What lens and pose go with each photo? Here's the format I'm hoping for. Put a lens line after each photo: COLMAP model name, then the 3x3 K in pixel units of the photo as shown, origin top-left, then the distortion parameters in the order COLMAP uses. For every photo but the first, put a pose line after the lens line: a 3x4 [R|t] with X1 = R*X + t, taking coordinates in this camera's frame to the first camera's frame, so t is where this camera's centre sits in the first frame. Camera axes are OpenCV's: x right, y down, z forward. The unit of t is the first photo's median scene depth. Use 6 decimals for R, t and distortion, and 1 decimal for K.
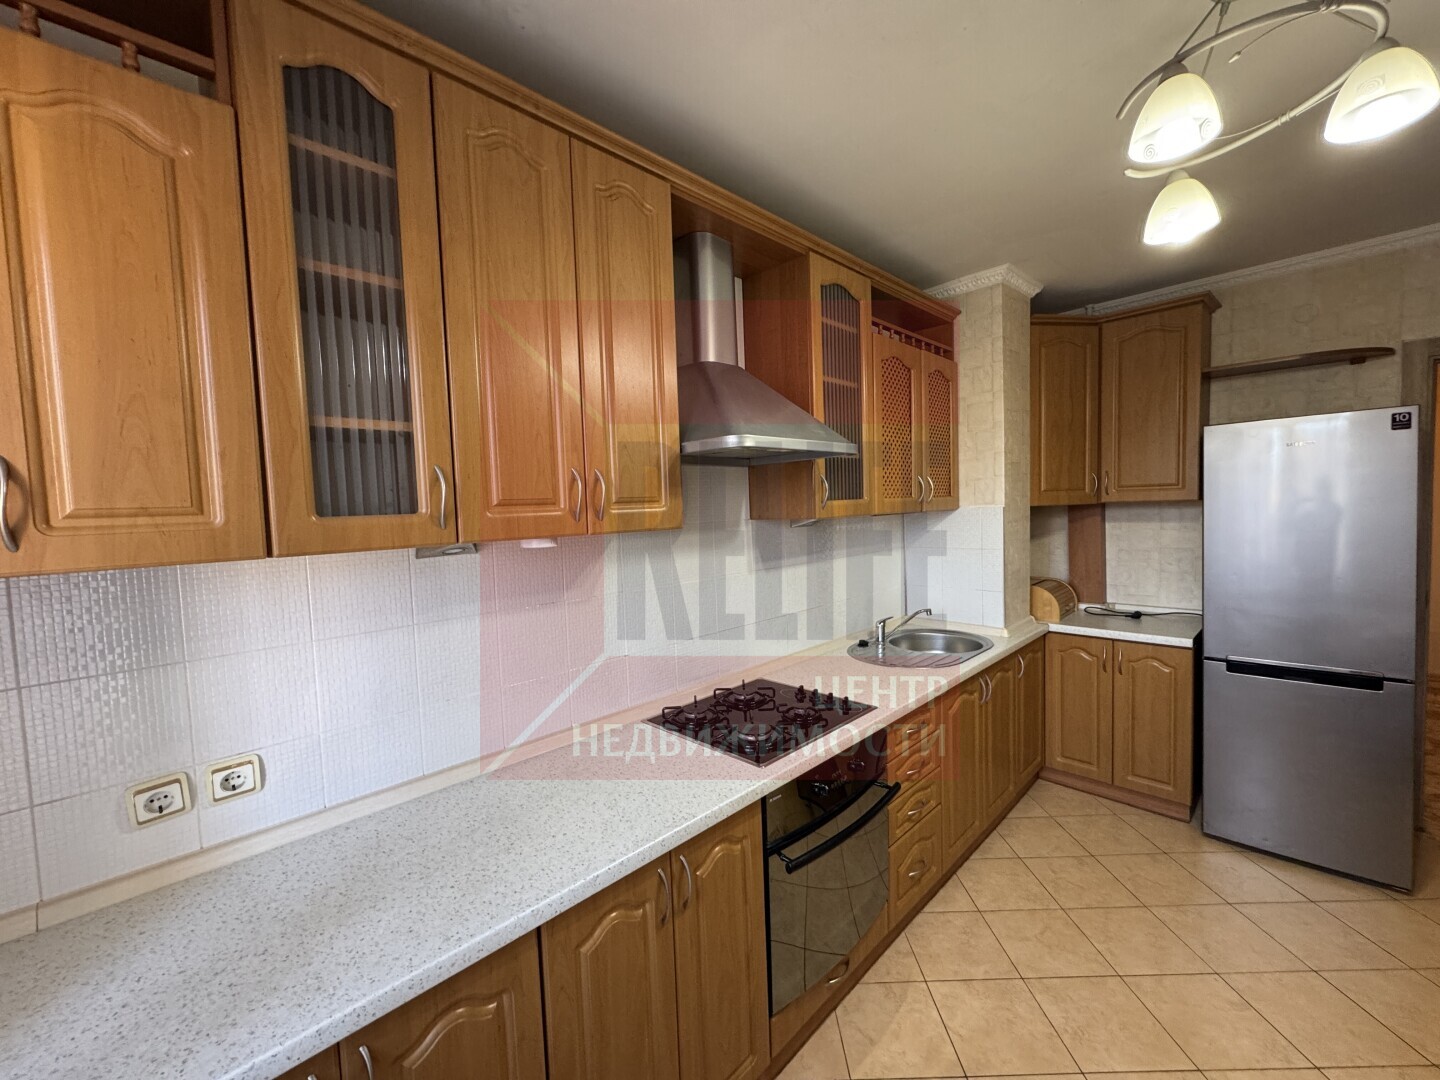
lens RADIAL K [[575.5, 0, 718.0], [0, 575.5, 538.7], [0, 0, 1]] dist [0.000499, 0.000104]
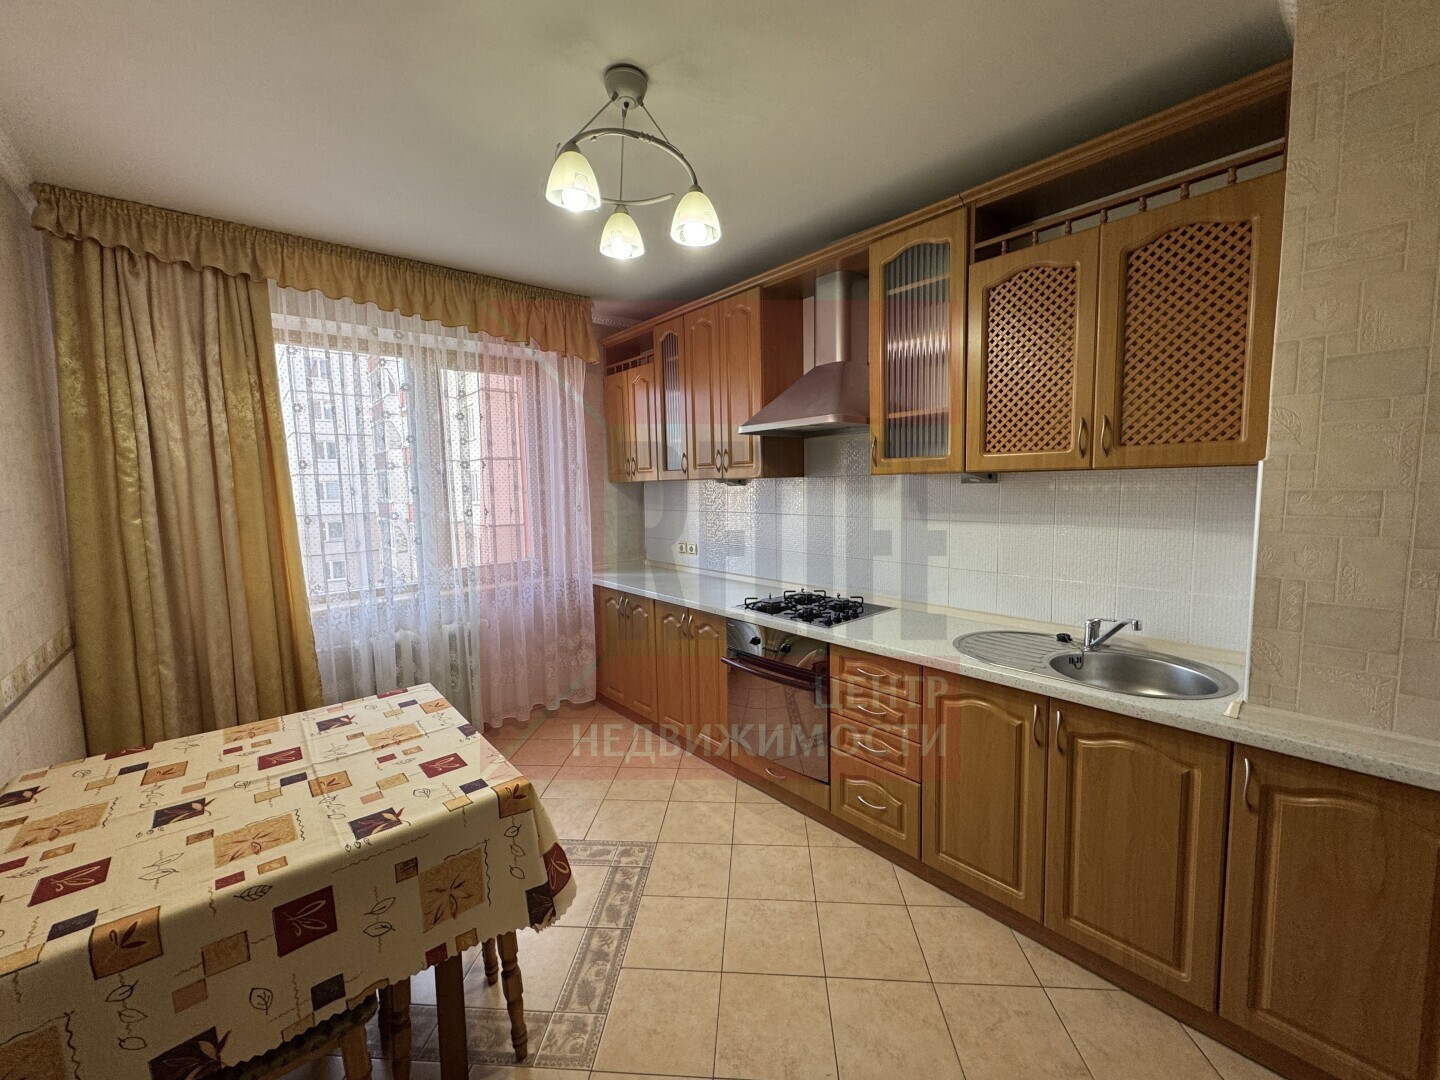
lens RADIAL K [[575.5, 0, 718.0], [0, 575.5, 538.7], [0, 0, 1]] dist [0.000499, 0.000104]
pose [[-0.068594, 0.132041, -0.988868, 1.335909], [-0.035518, 0.990251, 0.134689, -0.053483], [0.997012, 0.044361, -0.063235, 0.753963]]
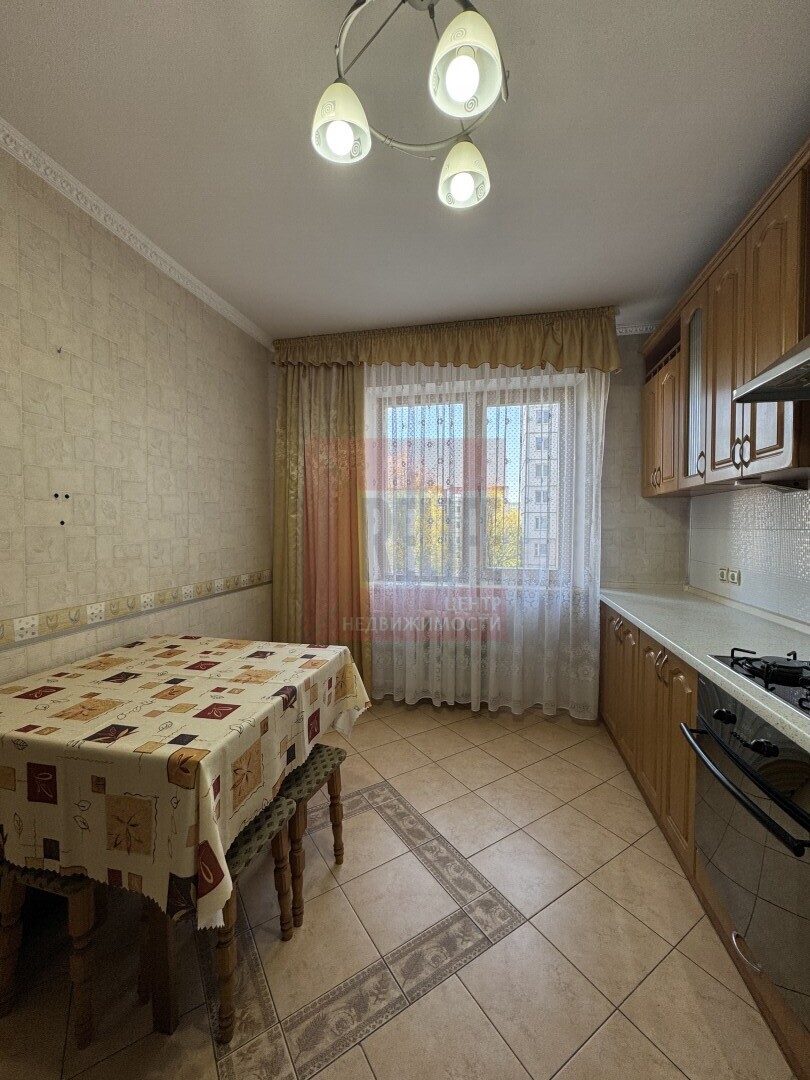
lens RADIAL K [[431.6, 0, 407.0], [0, 431.6, 538.6], [0, 0, 1]] dist [0.000499, 0.000104]
pose [[-0.833986, 0.050839, -0.549438, 0.811654], [-0.005305, 0.994962, 0.100115, 0.028109], [0.551760, 0.086409, -0.829515, 0.994886]]
